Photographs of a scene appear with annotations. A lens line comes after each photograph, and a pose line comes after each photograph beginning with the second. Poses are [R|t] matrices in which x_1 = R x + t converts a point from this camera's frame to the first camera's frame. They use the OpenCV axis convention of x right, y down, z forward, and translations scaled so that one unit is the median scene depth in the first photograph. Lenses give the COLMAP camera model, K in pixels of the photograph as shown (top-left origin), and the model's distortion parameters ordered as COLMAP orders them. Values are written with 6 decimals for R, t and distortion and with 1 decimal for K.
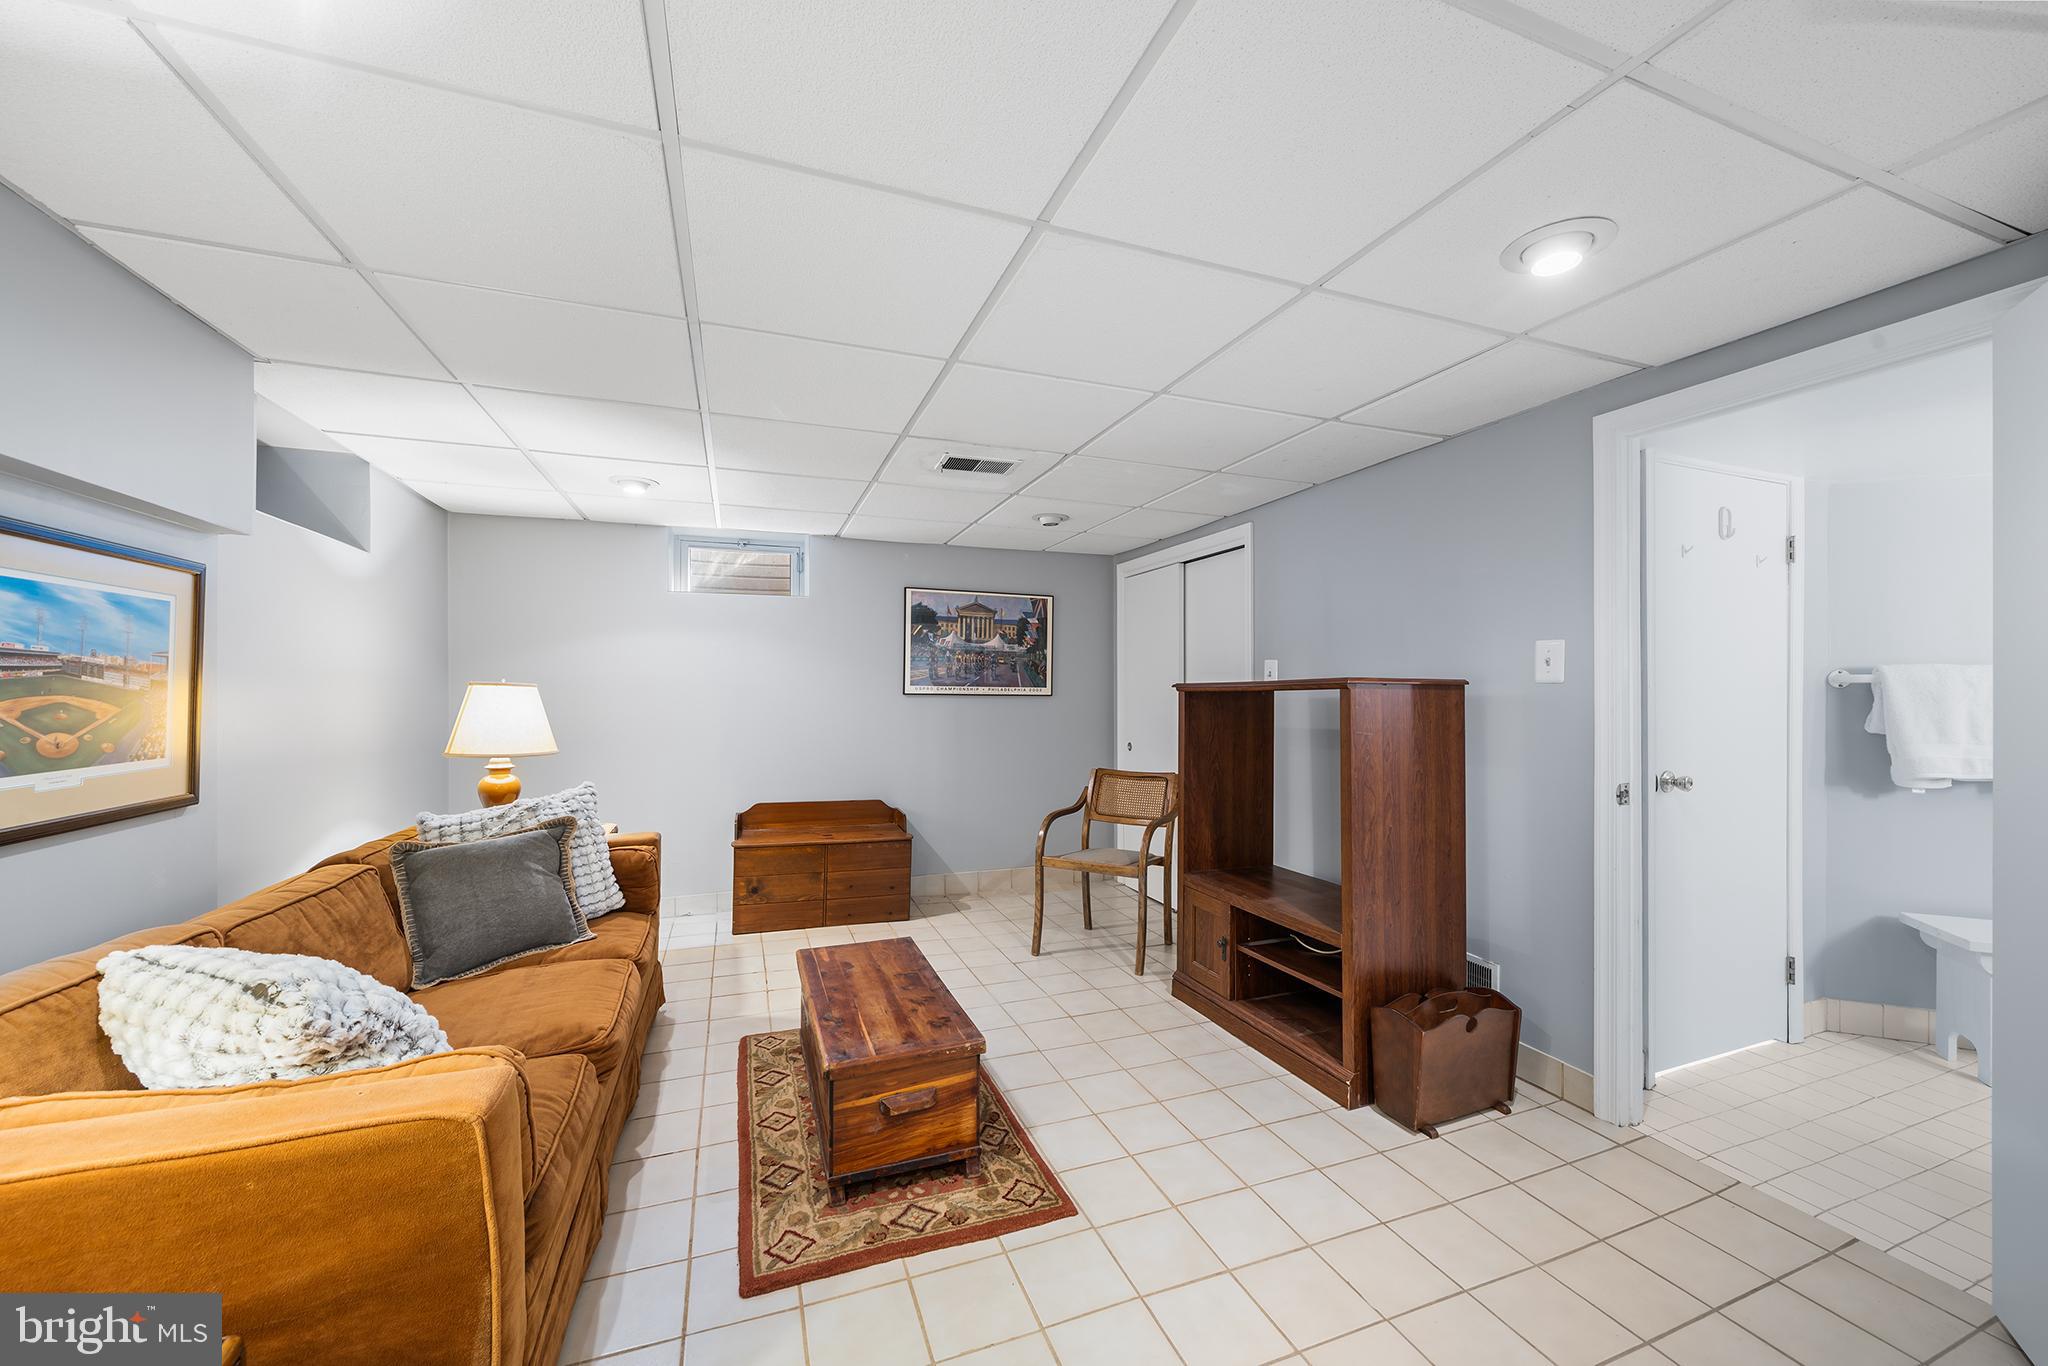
lens RADIAL K [[760.4, 0, 1018.2], [0, 760.4, 693.5], [0, 0, 1]] dist [-0.000429, -0.000014]
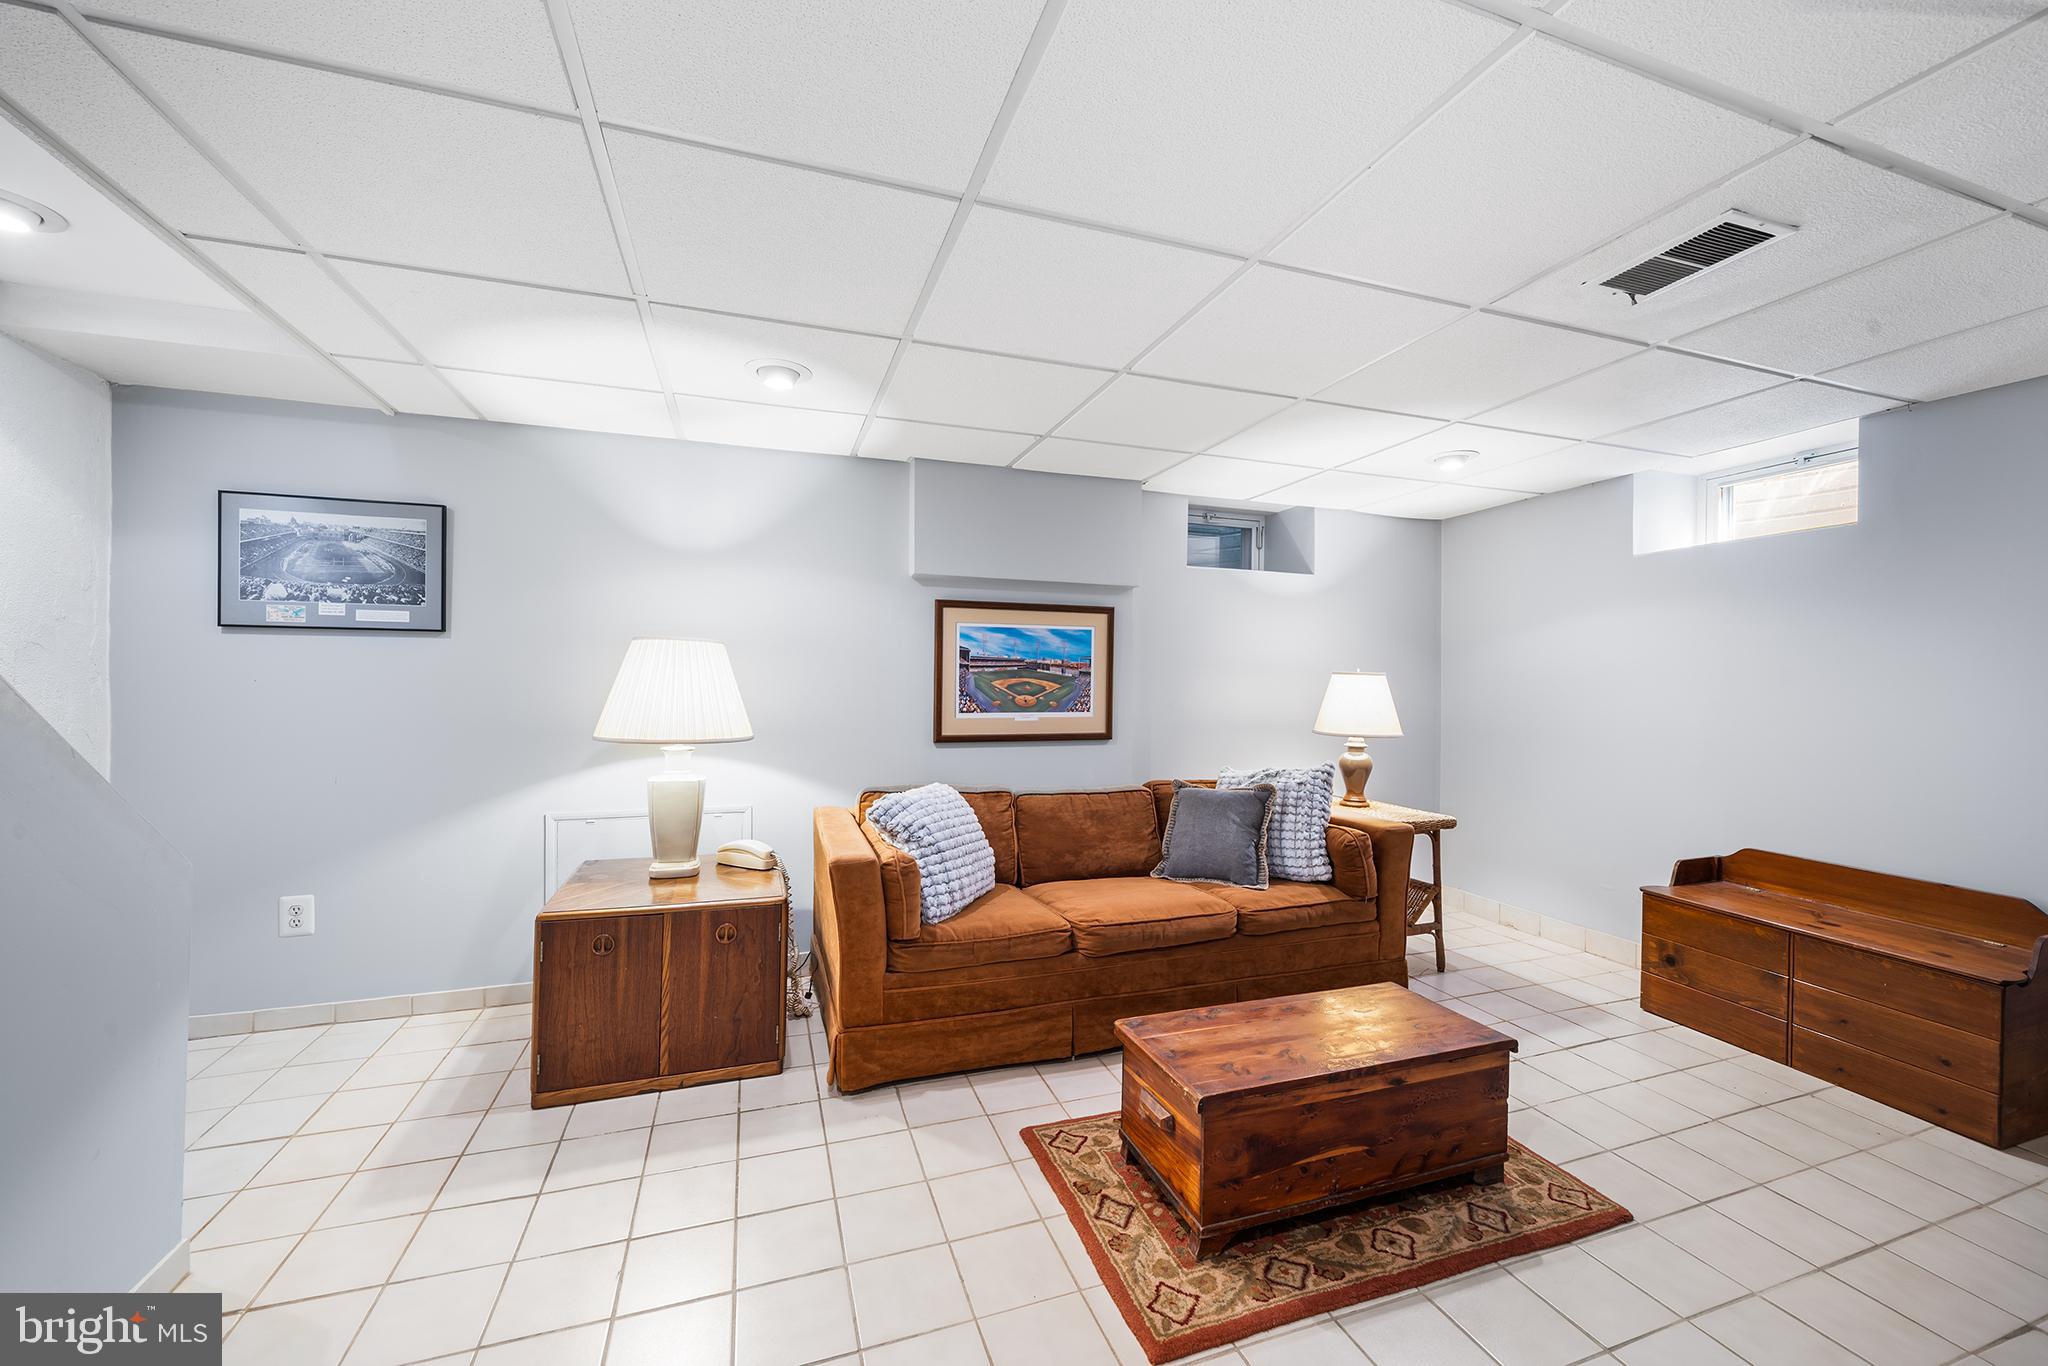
lens RADIAL K [[778.1, 0, 1024.0], [0, 778.1, 683.0], [0, 0, 1]] dist [-0.000383, 0.000008]
pose [[-0.024632, -0.003241, -0.999691, 0.807096], [-0.011158, 0.999933, -0.002967, 0.018547], [0.999634, 0.011082, -0.024666, 0.845397]]
